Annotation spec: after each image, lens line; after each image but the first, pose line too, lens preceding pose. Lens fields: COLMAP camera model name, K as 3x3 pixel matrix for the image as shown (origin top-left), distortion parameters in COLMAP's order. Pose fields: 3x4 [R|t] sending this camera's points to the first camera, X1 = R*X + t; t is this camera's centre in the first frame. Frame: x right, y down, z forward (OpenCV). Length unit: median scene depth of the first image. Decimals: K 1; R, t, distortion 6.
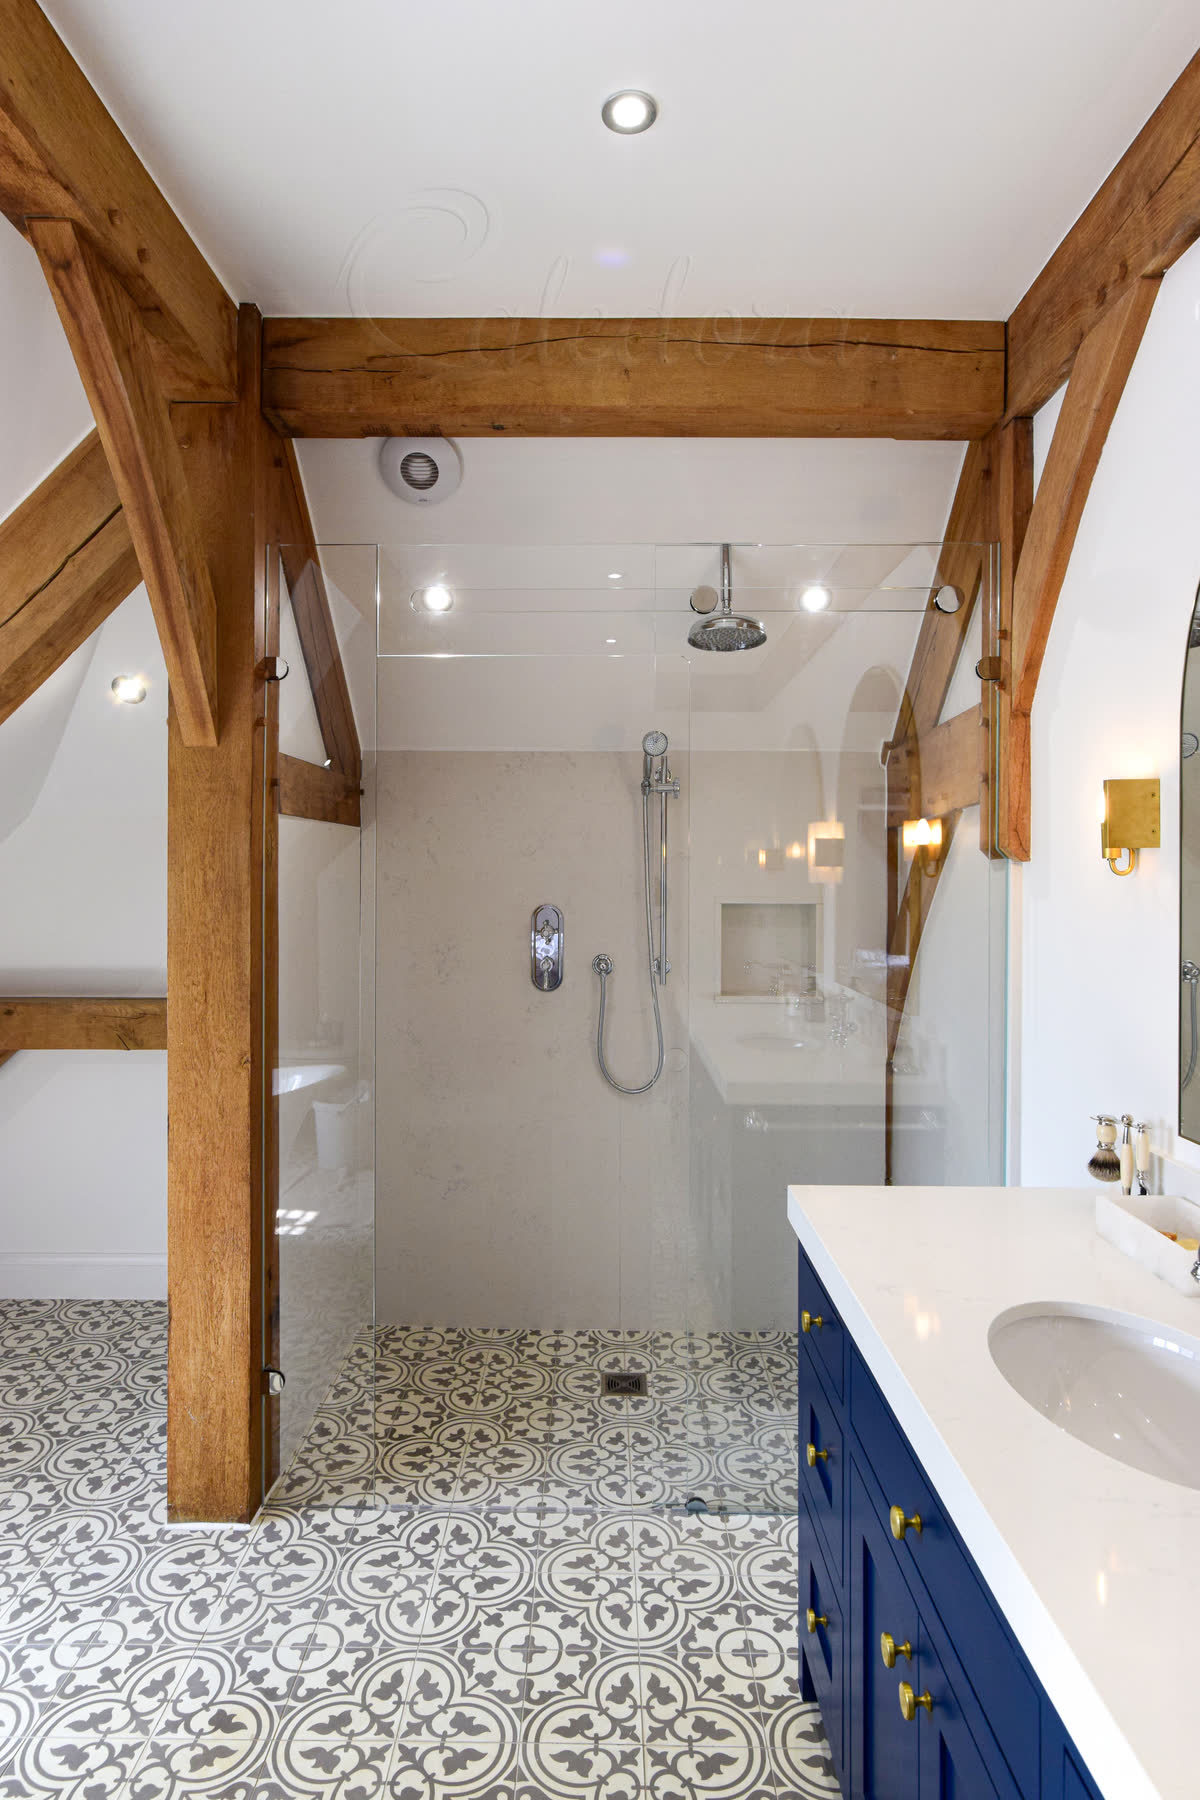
lens RADIAL K [[801.9, 0, 599.0], [0, 801.9, 879.9], [0, 0, 1]] dist [0.001438, 0.000256]
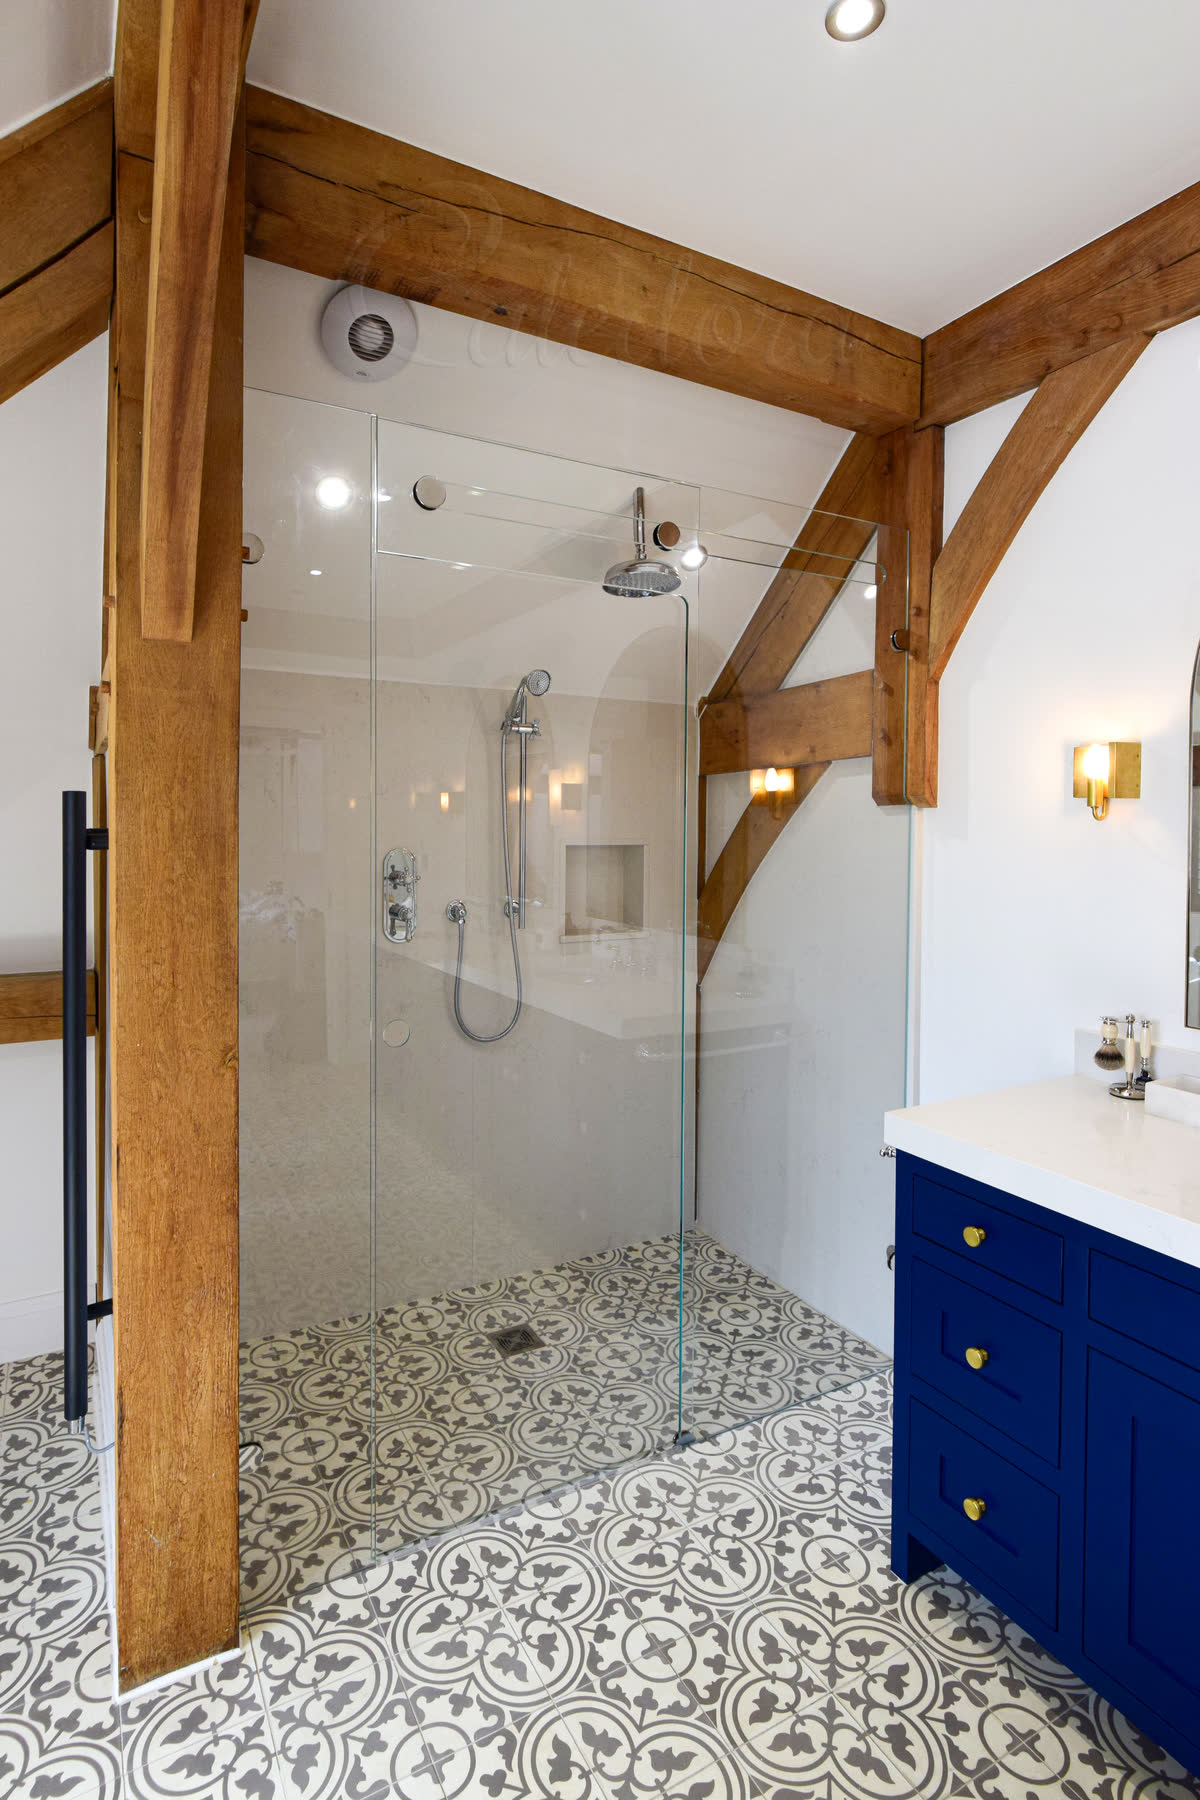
lens RADIAL K [[773.3, 0, 598.7], [0, 773.3, 835.8], [0, 0, 1]] dist [-0.002682, 0.001436]
pose [[0.912423, -0.004583, 0.409223, -0.420480], [-0.003050, 0.999833, 0.017997, -0.000854], [-0.409238, -0.017669, 0.912257, 0.186209]]
